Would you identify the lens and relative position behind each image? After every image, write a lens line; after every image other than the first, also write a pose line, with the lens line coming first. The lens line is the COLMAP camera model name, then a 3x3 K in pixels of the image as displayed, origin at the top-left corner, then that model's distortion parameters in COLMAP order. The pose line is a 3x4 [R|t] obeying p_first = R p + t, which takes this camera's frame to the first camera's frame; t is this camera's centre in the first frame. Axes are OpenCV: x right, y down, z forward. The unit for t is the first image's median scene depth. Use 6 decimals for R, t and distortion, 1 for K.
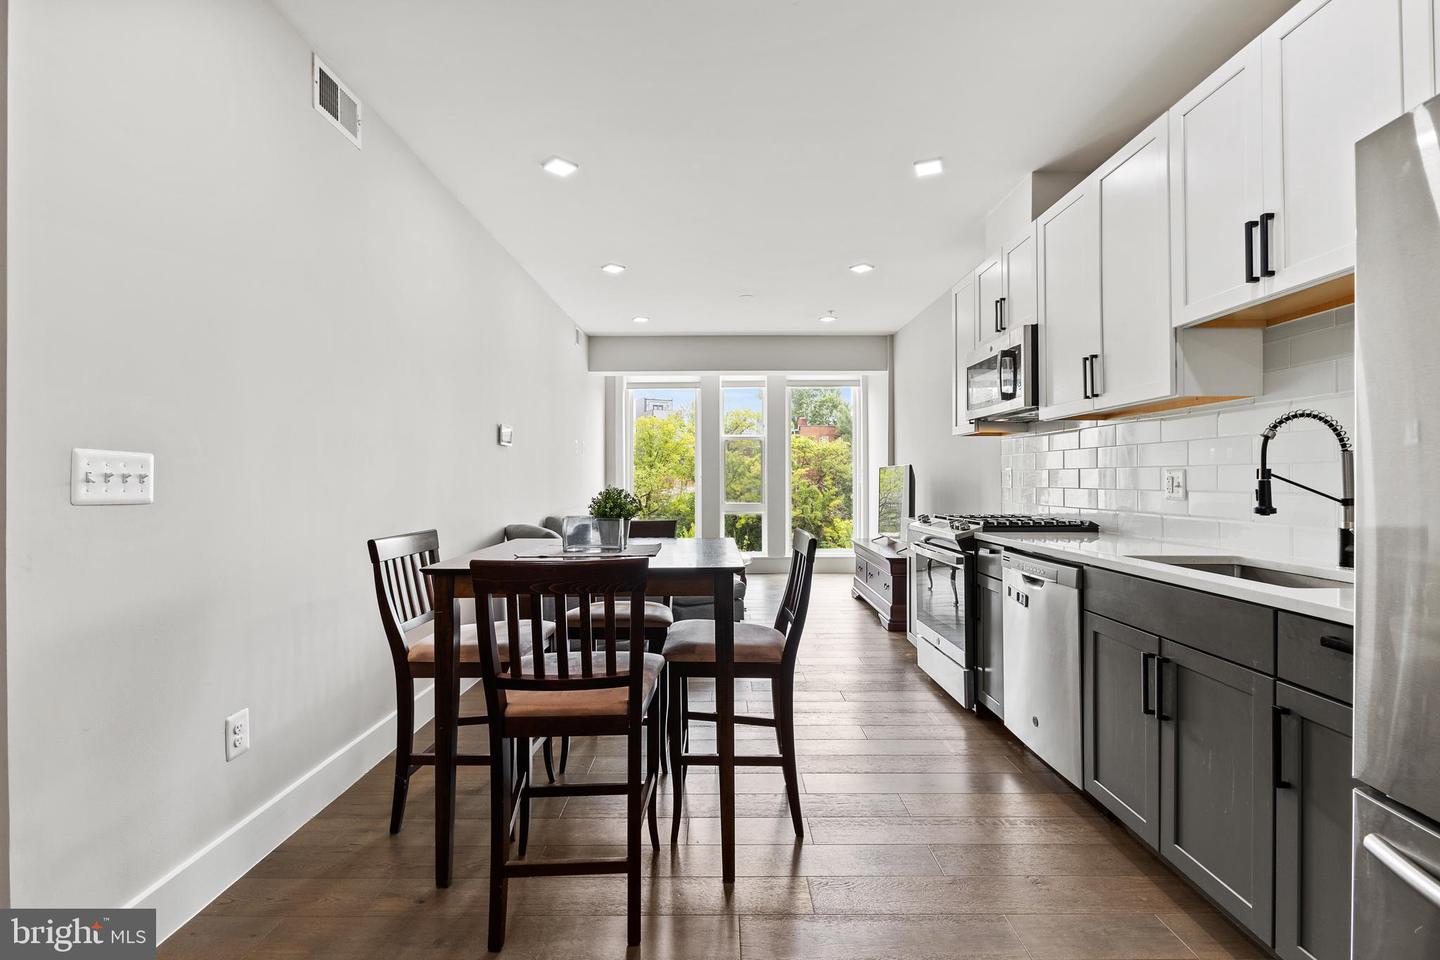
lens RADIAL K [[647.5, 0, 720.0], [0, 647.5, 480.0], [0, 0, 1]] dist [0.003265, 0.000557]
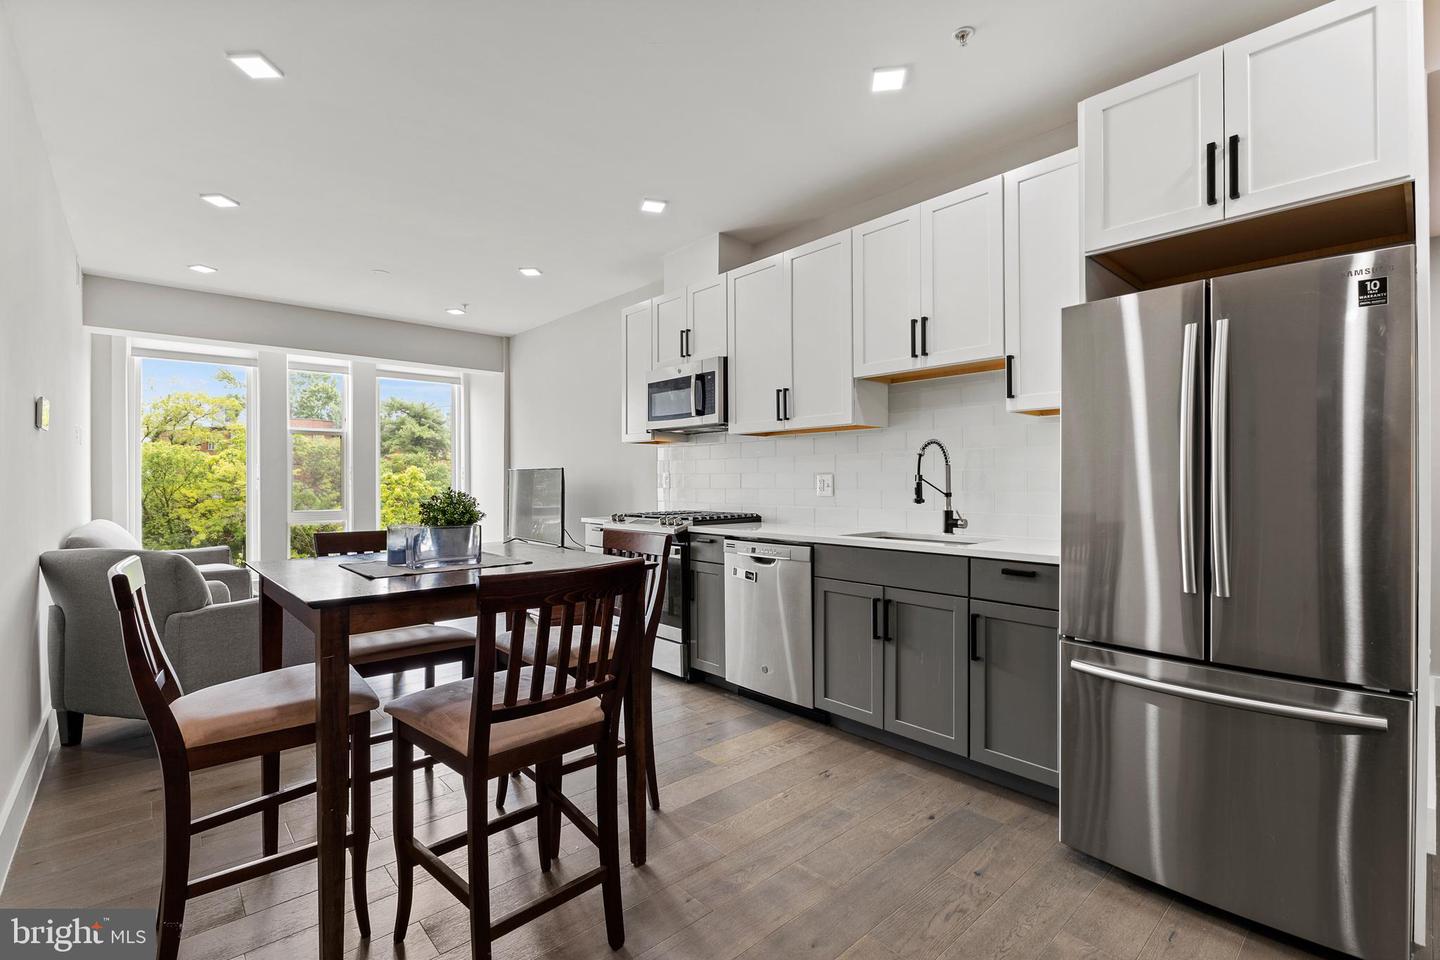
lens RADIAL K [[654.2, 0, 720.0], [0, 654.2, 480.0], [0, 0, 1]] dist [0.001370, 0.000483]
pose [[0.742672, 0.001184, 0.669654, -0.364380], [0.001687, 0.999992, -0.003638, 0.000577], [-0.669653, 0.003831, 0.742664, 0.076473]]
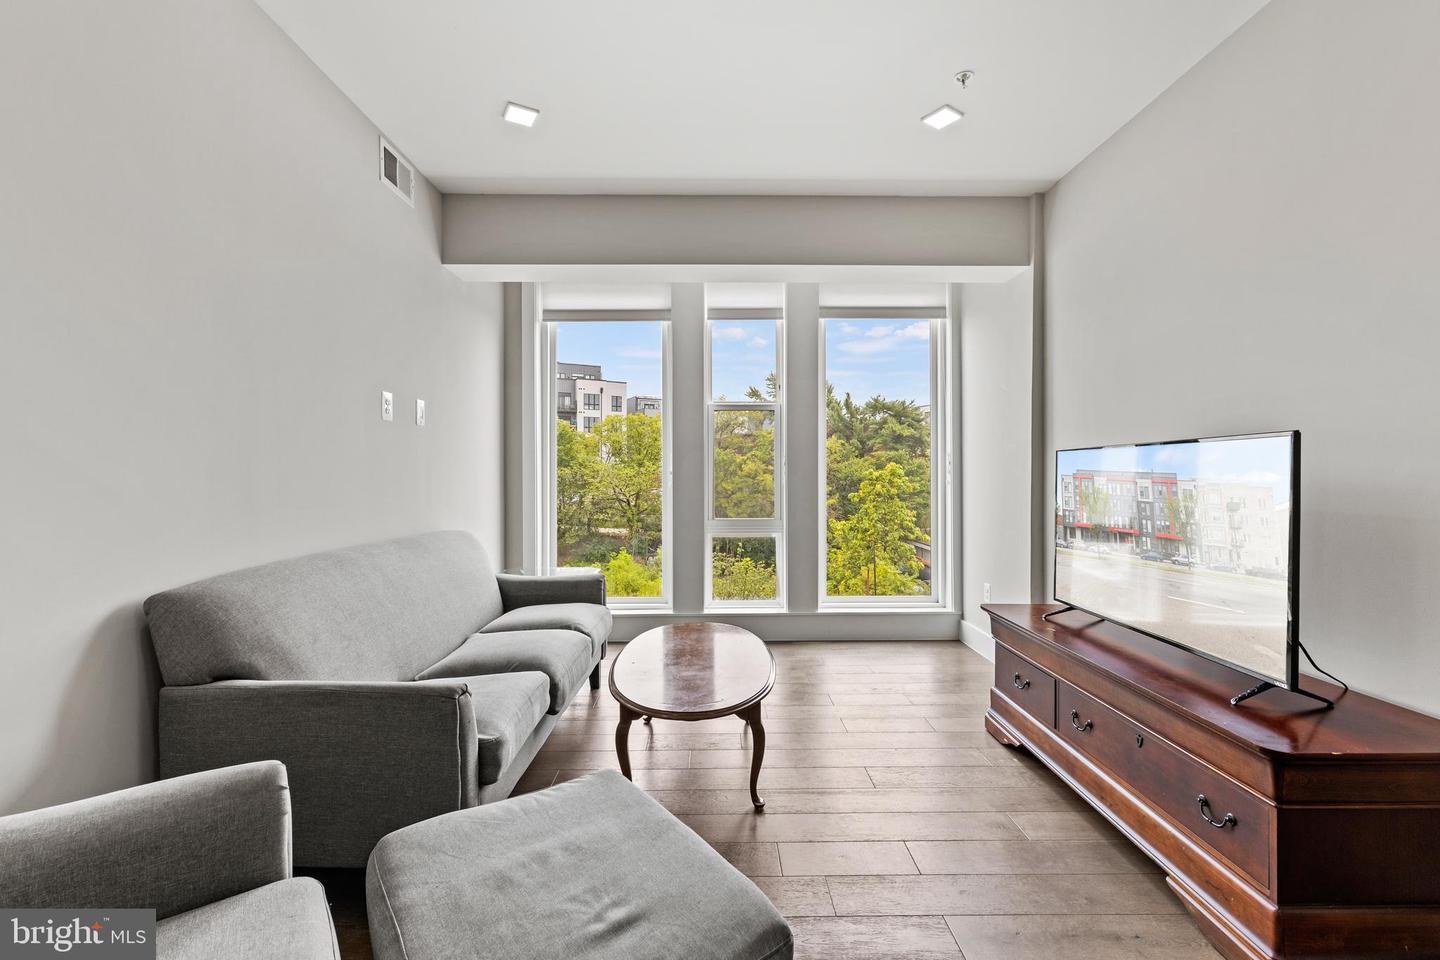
lens RADIAL K [[610.2, 0, 720.0], [0, 610.2, 480.0], [0, 0, 1]] dist [0.022728, -0.000035]
pose [[0.999902, 0.001287, 0.013956, 0.014726], [-0.001314, 0.999997, 0.001954, -0.000204], [-0.013953, -0.001972, 0.999901, 1.137813]]
